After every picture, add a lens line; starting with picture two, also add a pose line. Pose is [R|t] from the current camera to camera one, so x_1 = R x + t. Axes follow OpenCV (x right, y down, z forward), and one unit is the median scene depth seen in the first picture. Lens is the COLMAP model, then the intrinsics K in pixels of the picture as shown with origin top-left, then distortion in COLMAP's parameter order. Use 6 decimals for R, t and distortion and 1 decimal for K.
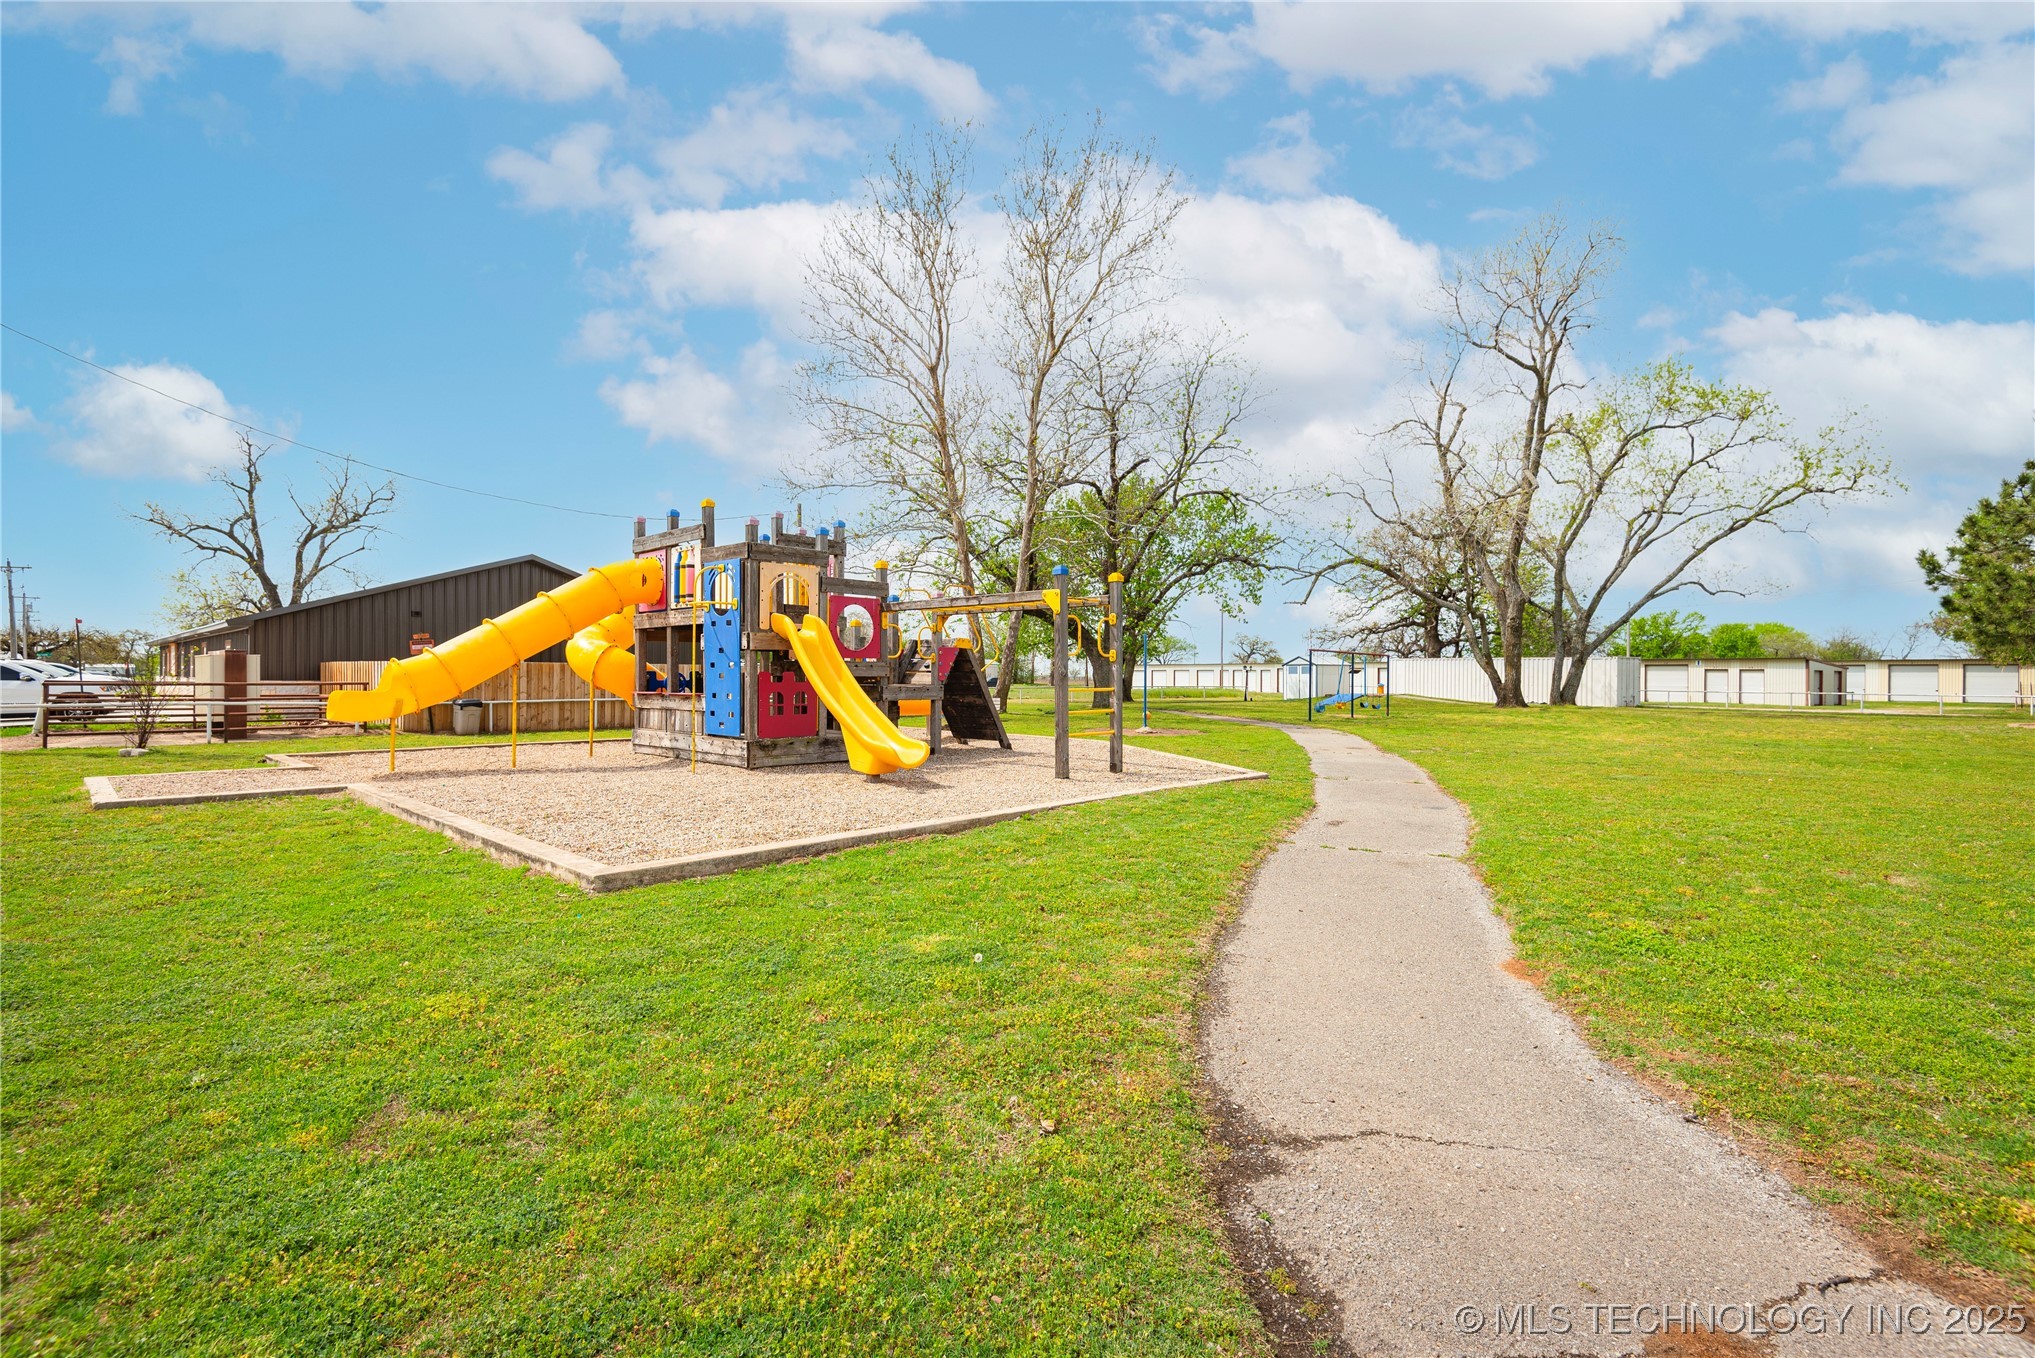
lens RADIAL K [[917.5, 0, 1017.8], [0, 917.5, 673.8], [0, 0, 1]] dist [0.029489, -0.017433]
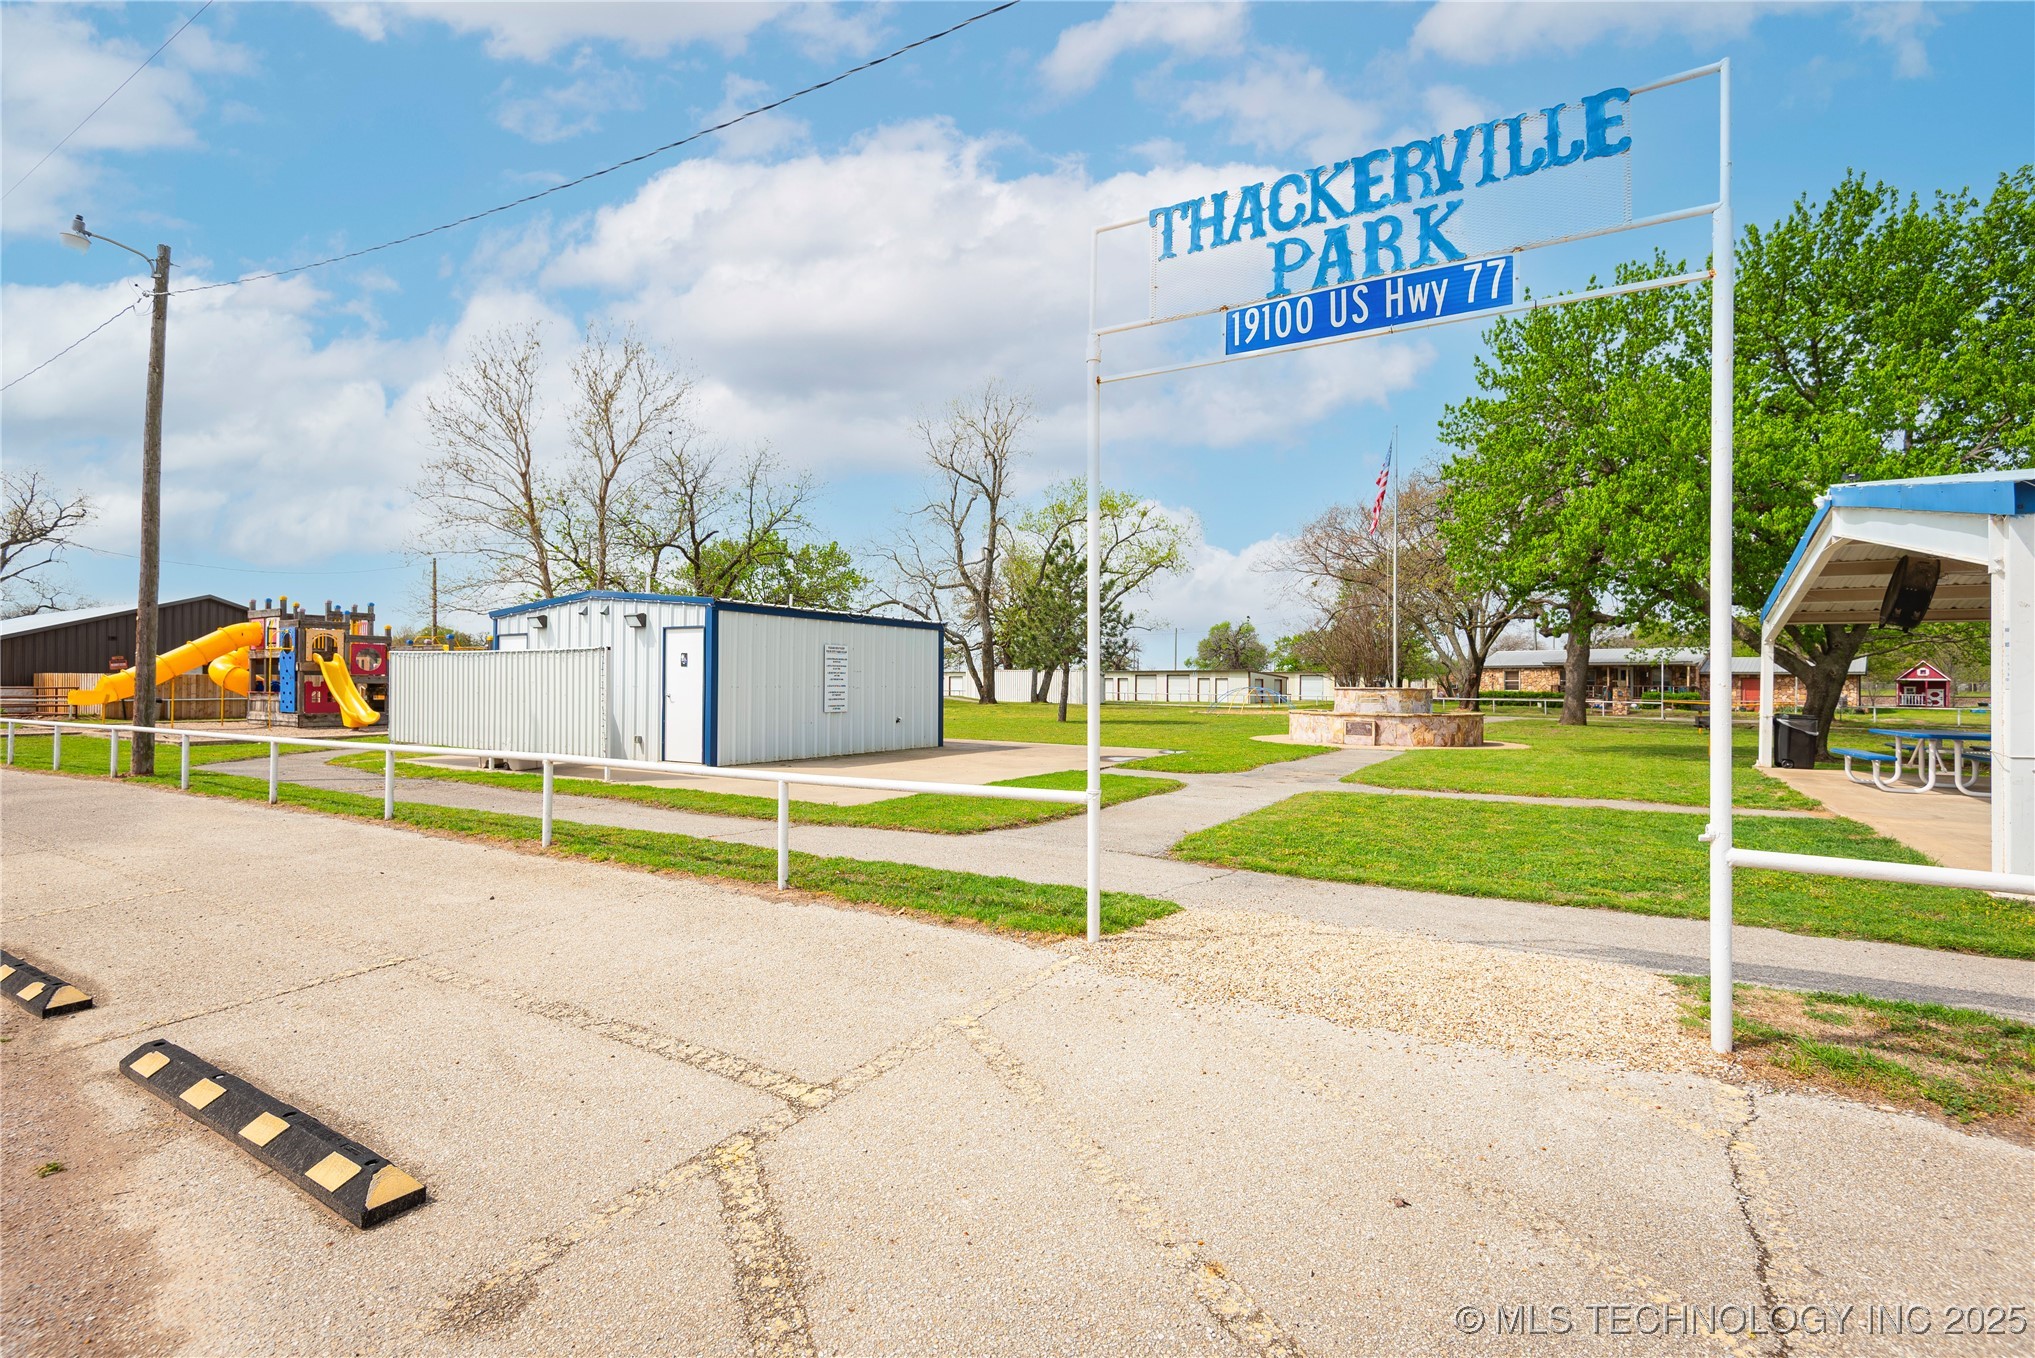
lens RADIAL K [[917.5, 0, 1017.1], [0, 917.5, 674.3], [0, 0, 1]] dist [0.029489, -0.017433]
pose [[0.979808, 0.000938, 0.199938, 0.727279], [0.000331, 0.999980, -0.006314, -0.003476], [-0.199940, 0.006252, 0.979788, -1.149604]]
